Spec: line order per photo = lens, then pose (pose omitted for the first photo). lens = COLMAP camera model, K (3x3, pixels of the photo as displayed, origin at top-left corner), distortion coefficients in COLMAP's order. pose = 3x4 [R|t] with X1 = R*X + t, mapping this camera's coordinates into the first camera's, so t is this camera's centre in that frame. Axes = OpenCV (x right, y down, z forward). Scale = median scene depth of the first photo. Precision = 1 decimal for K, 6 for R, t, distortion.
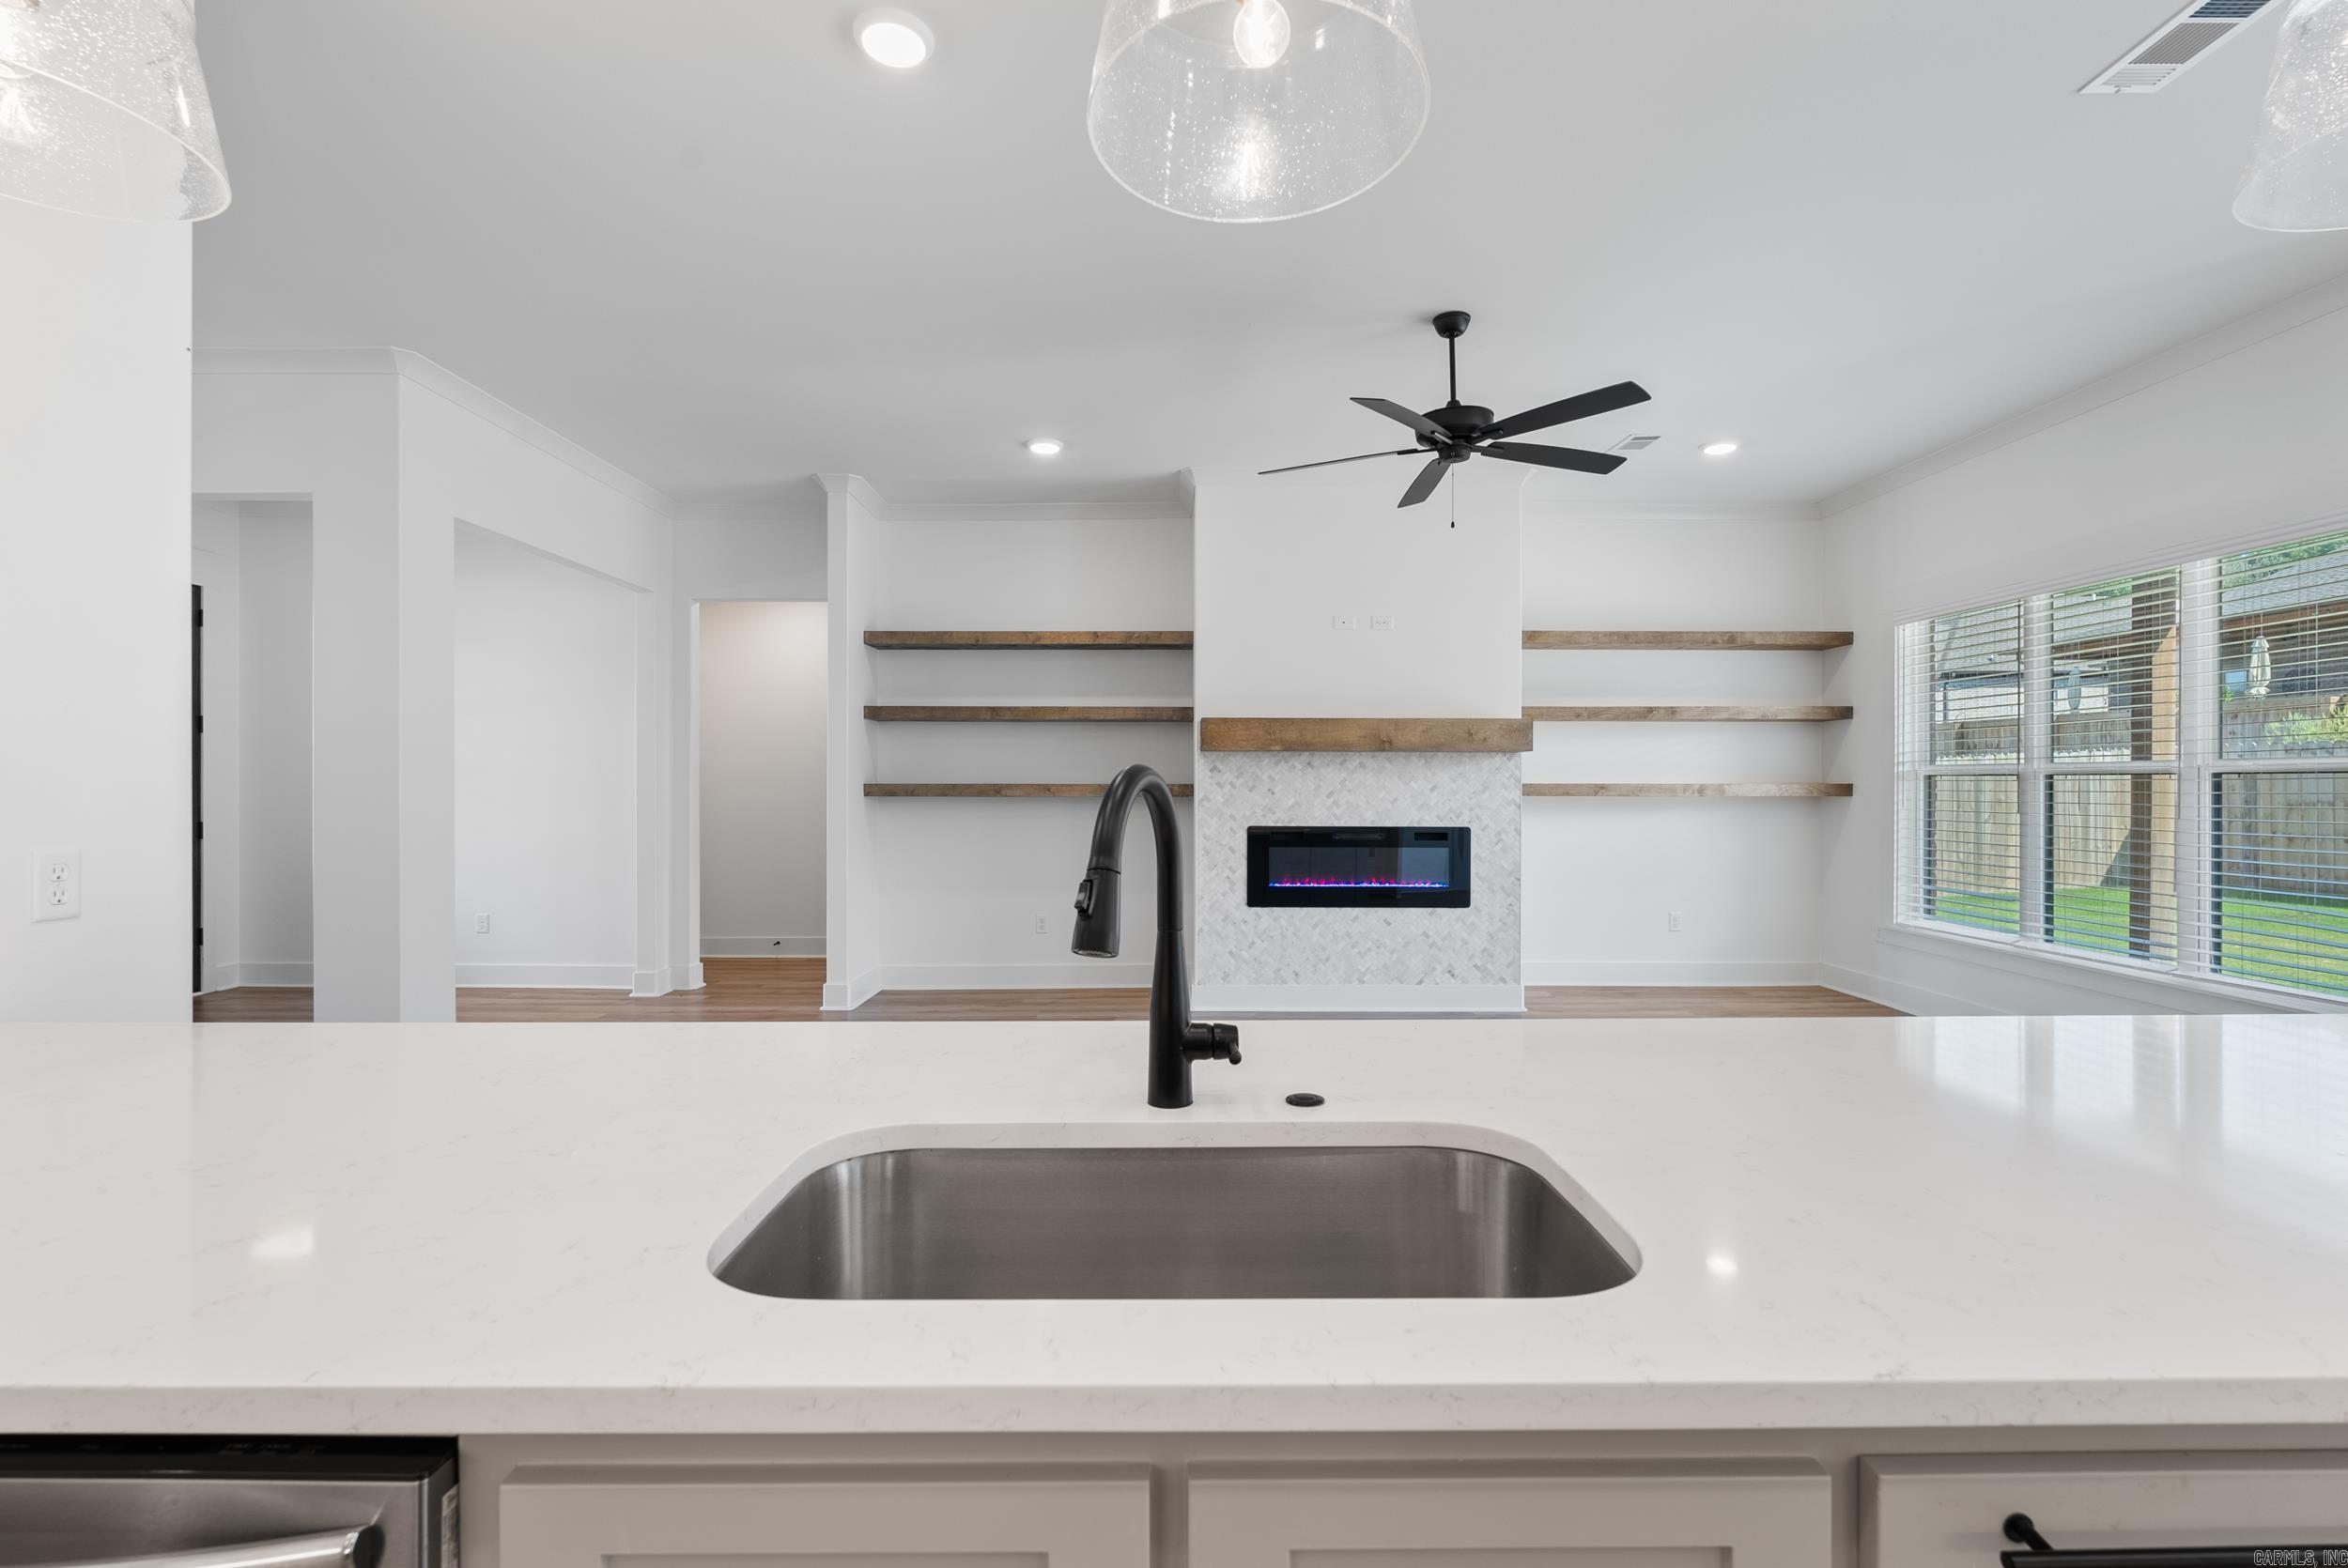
lens RADIAL K [[1036.4, 0, 1176.9], [0, 1036.4, 789.6], [0, 0, 1]] dist [-0.006833, 0.000861]
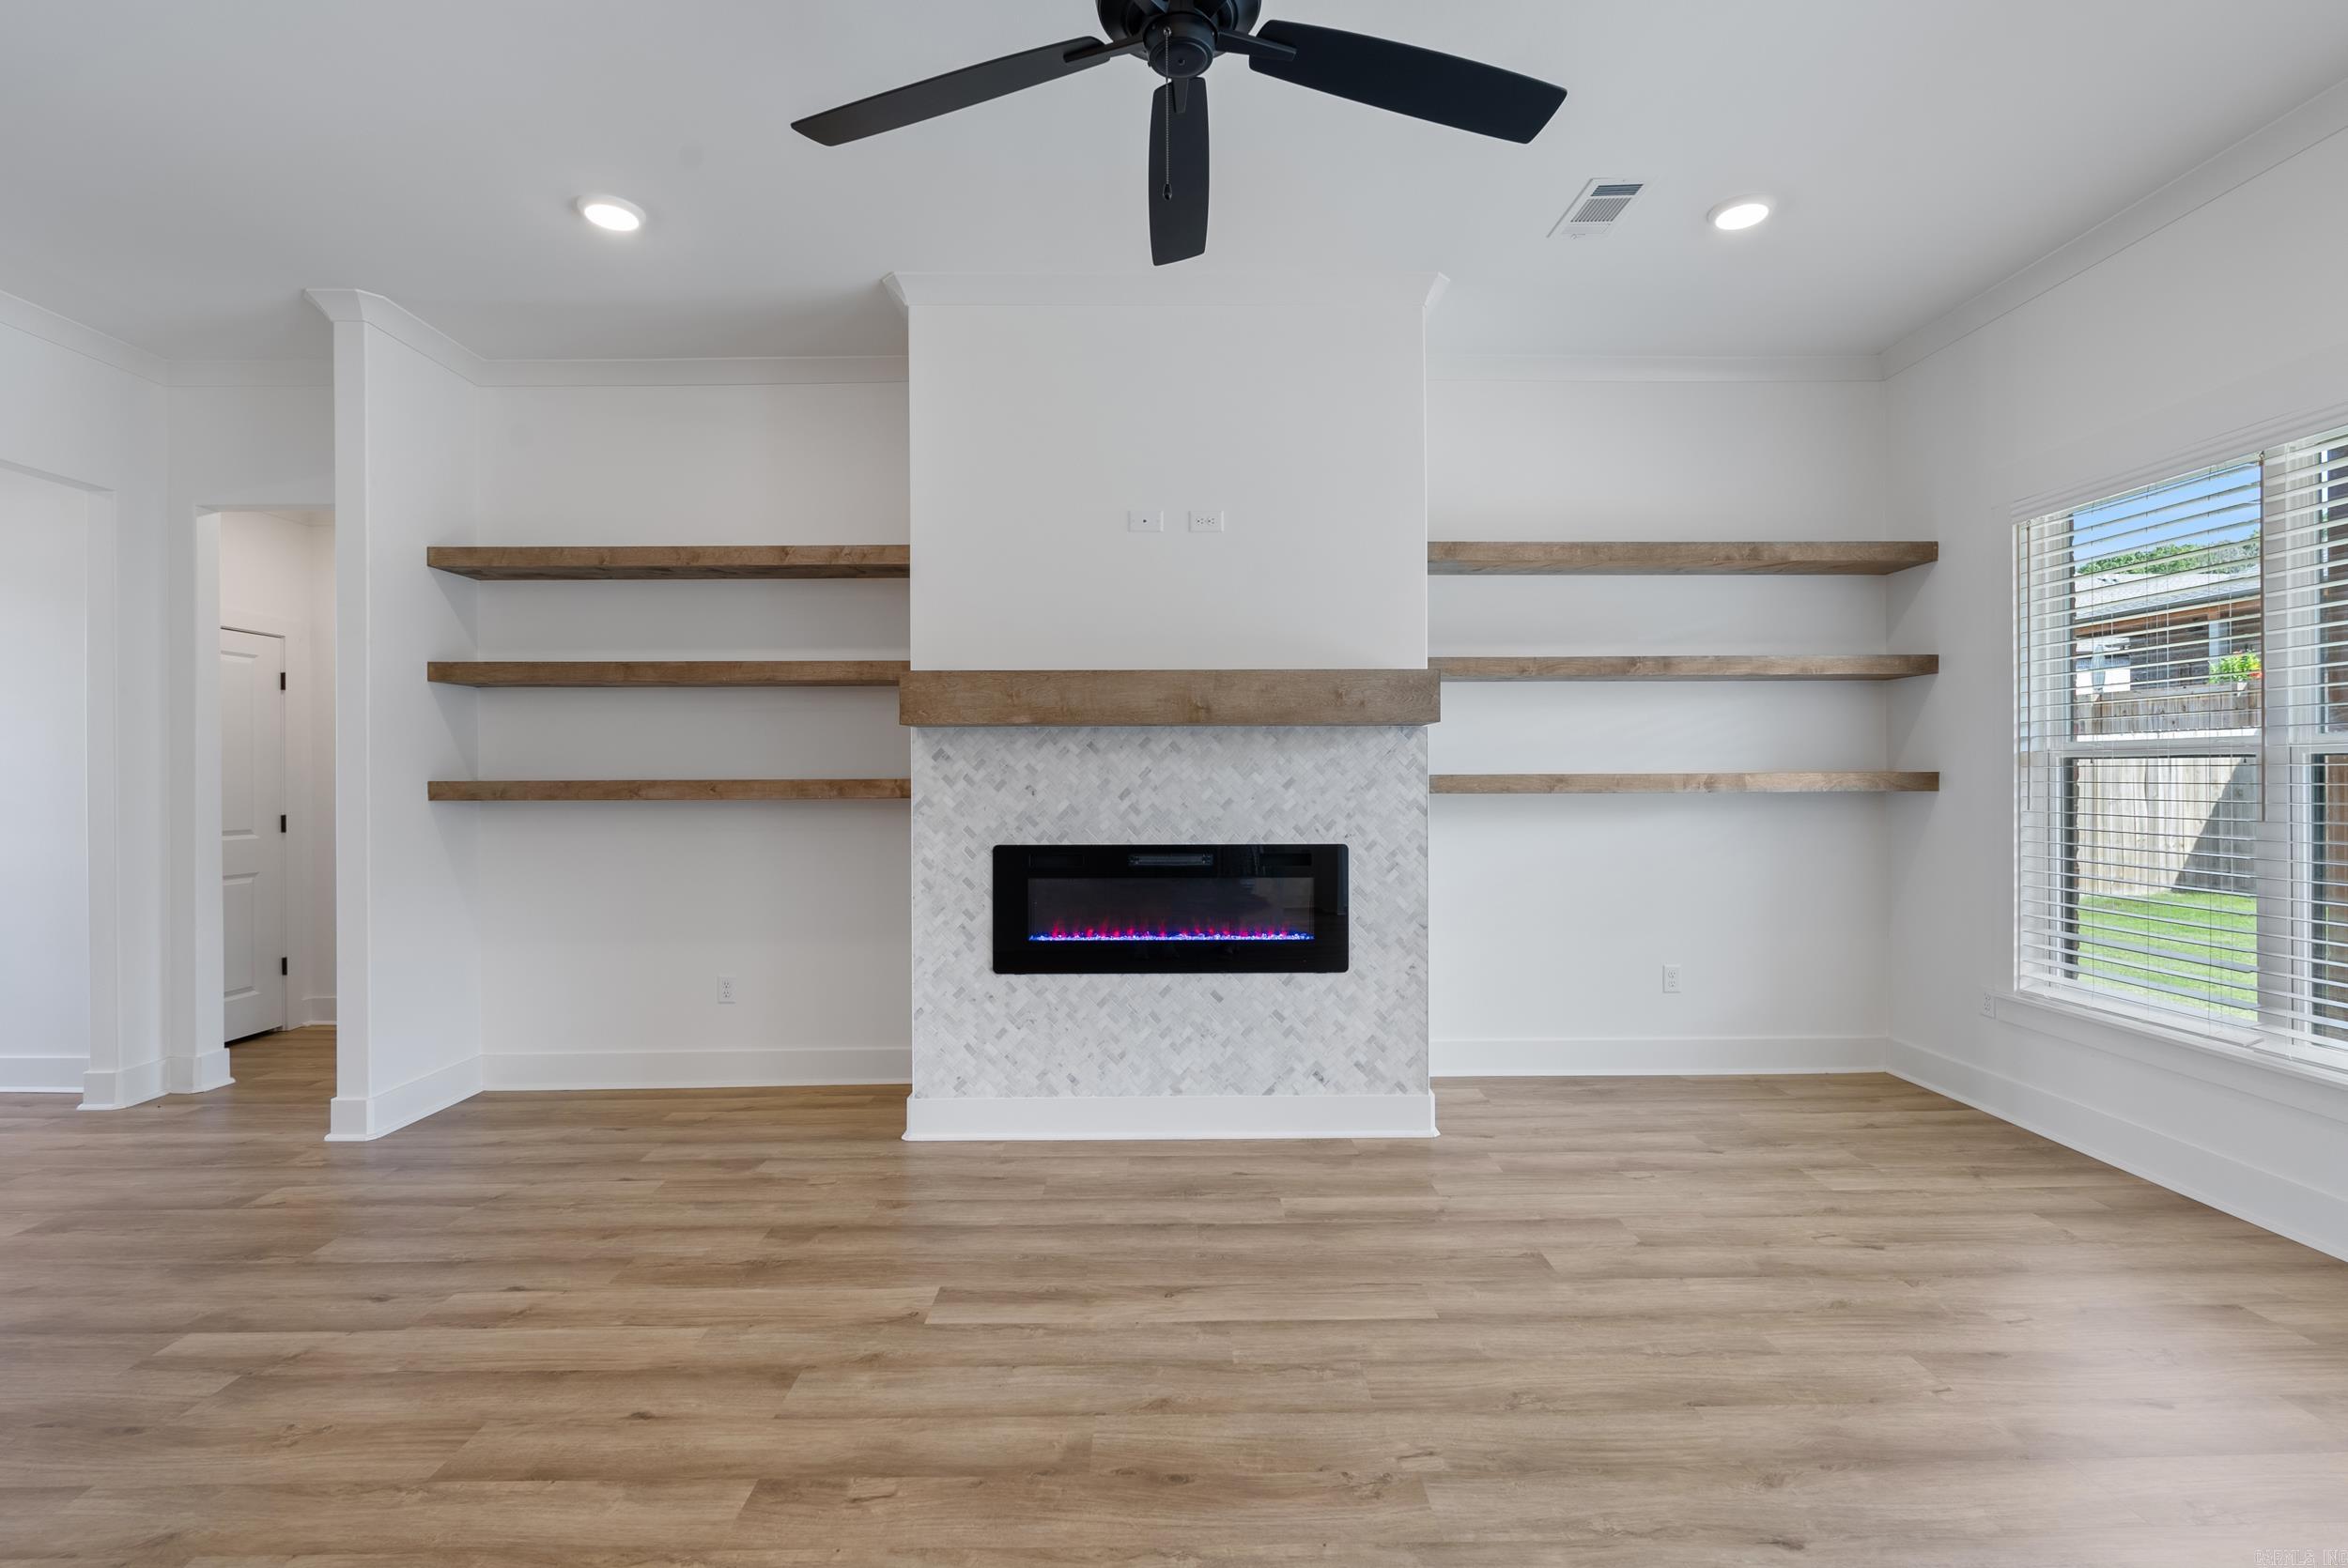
lens RADIAL K [[1036.4, 0, 1181.5], [0, 1036.4, 779.4], [0, 0, 1]] dist [-0.006833, 0.000861]
pose [[0.999956, -0.005888, 0.007263, 0.175720], [0.005904, 0.999980, -0.002202, -0.002730], [-0.007250, 0.002245, 0.999971, 0.365120]]
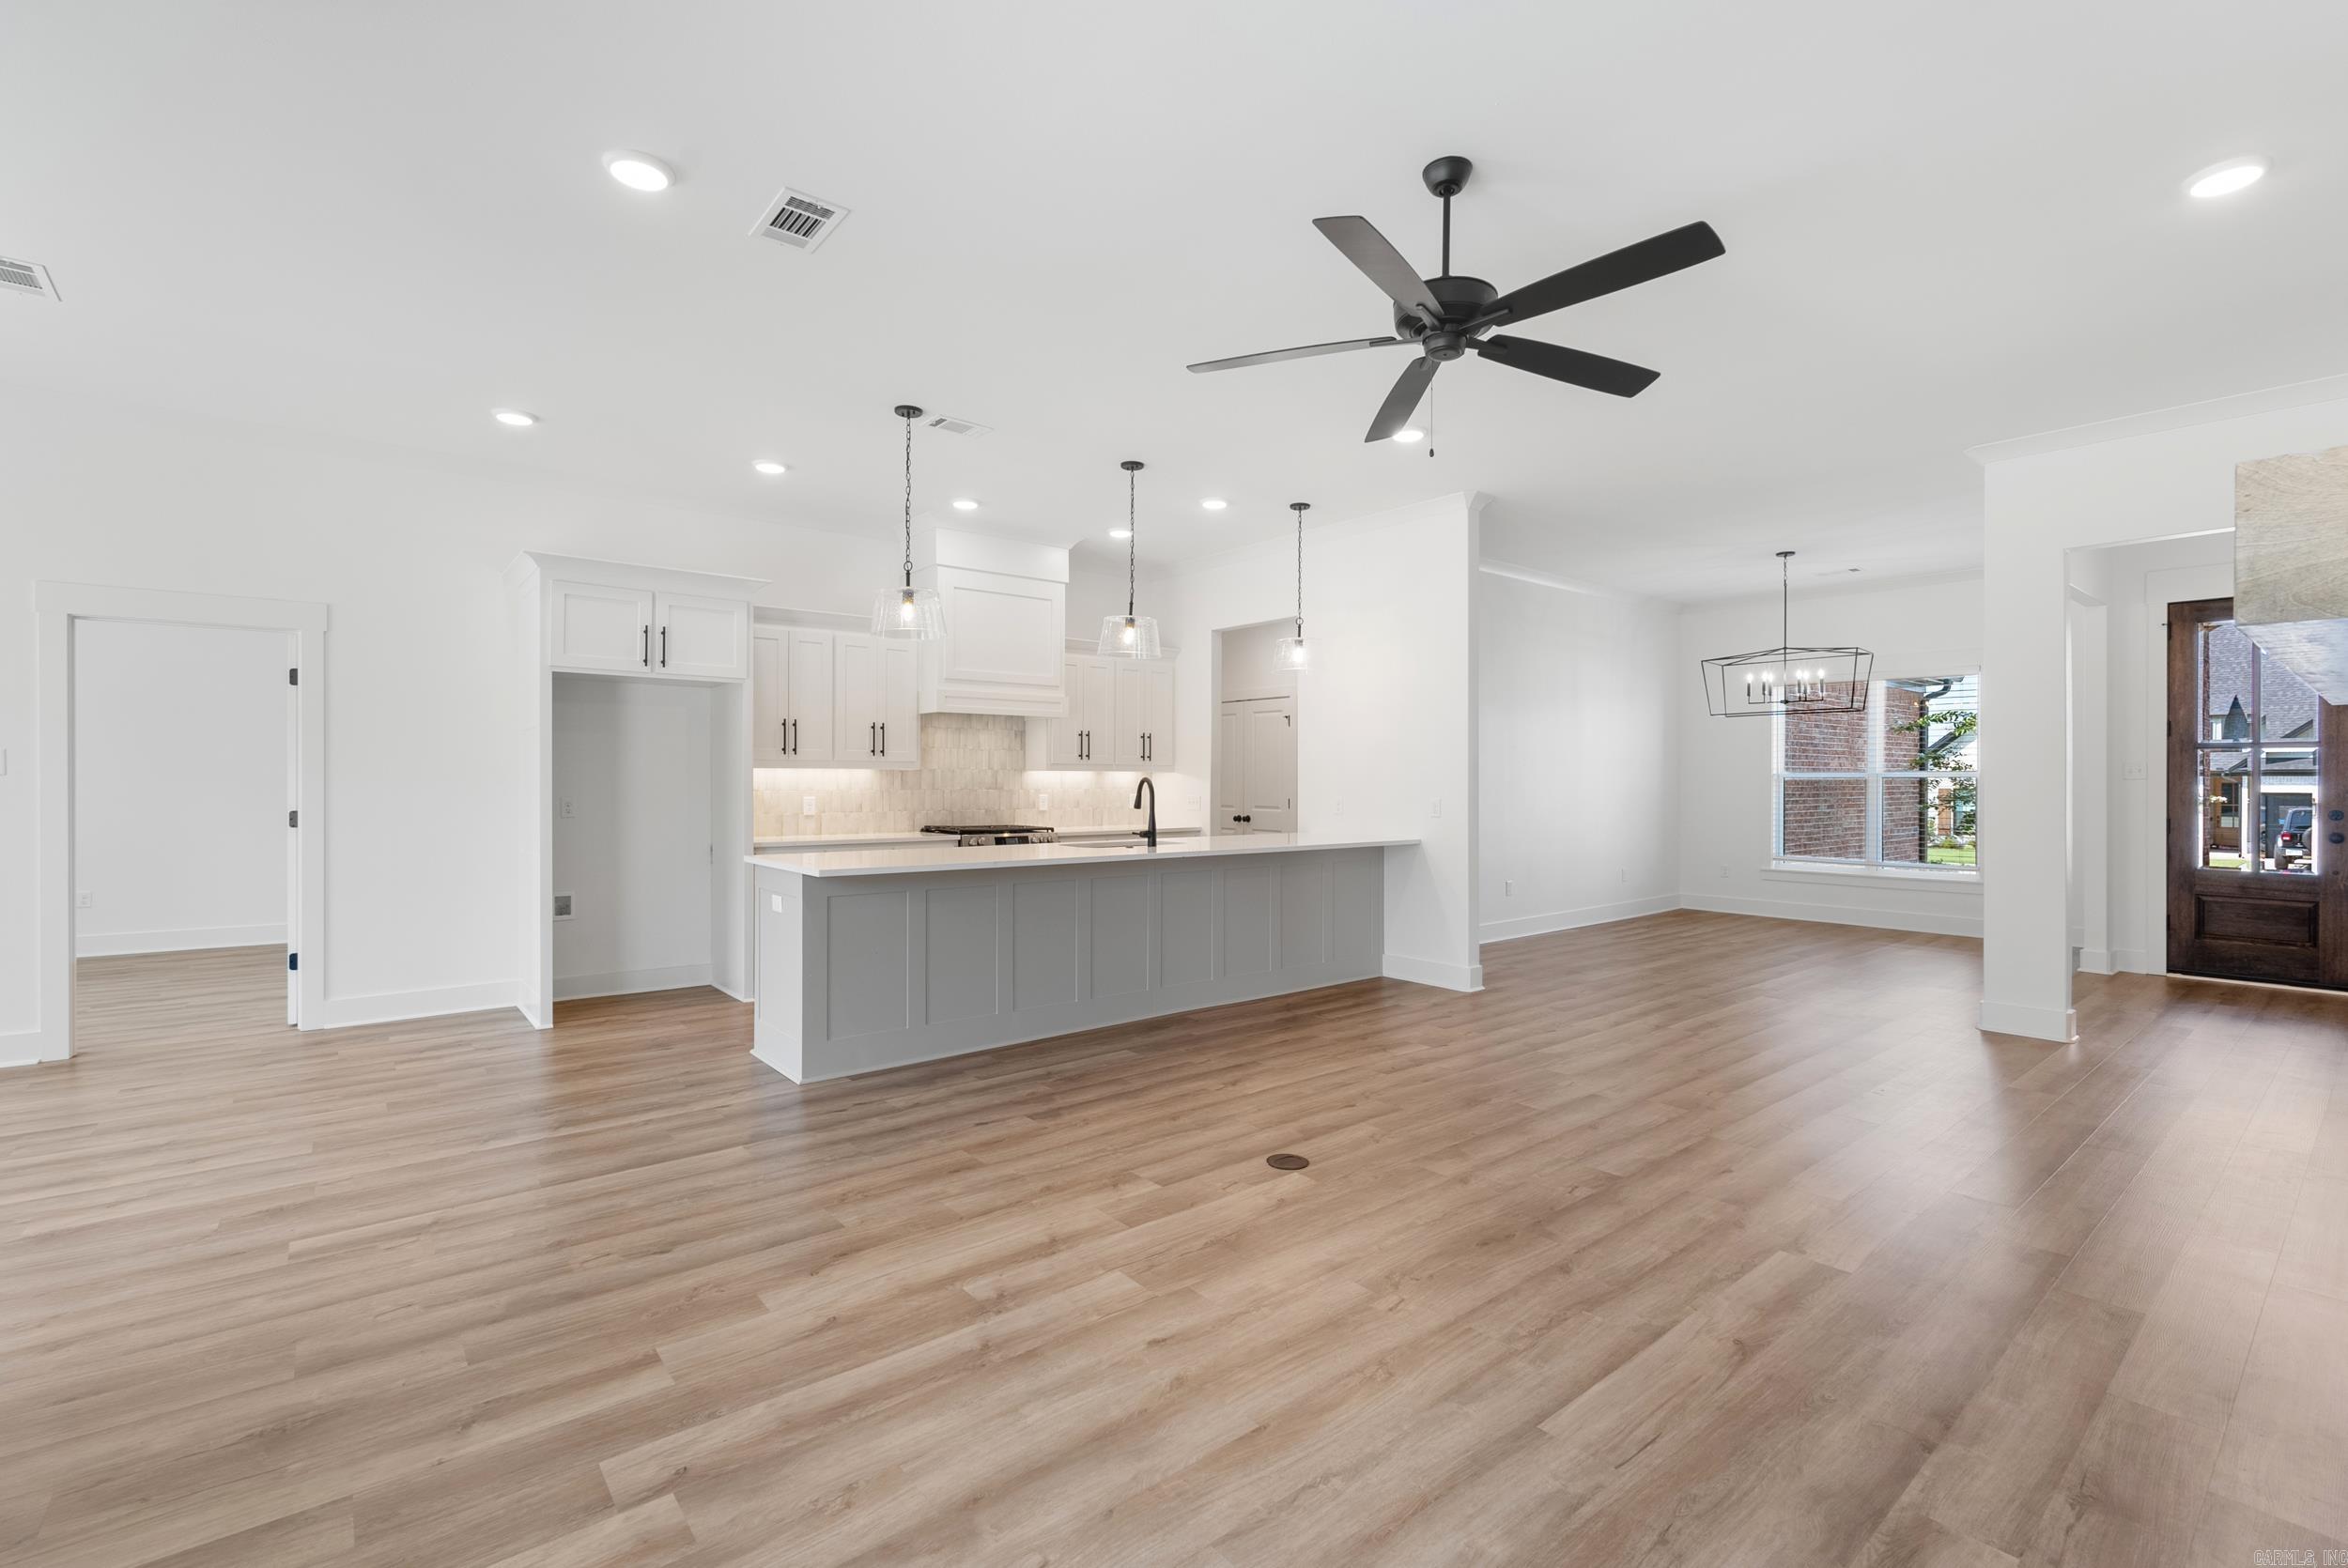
lens RADIAL K [[1036.4, 0, 1175.8], [0, 1036.4, 787.8], [0, 0, 1]] dist [-0.006833, 0.000861]
pose [[-0.777067, 0.003815, -0.629406, 0.595083], [-0.006424, 0.999881, 0.013991, -0.008263], [0.629385, 0.014915, -0.776951, 0.970210]]
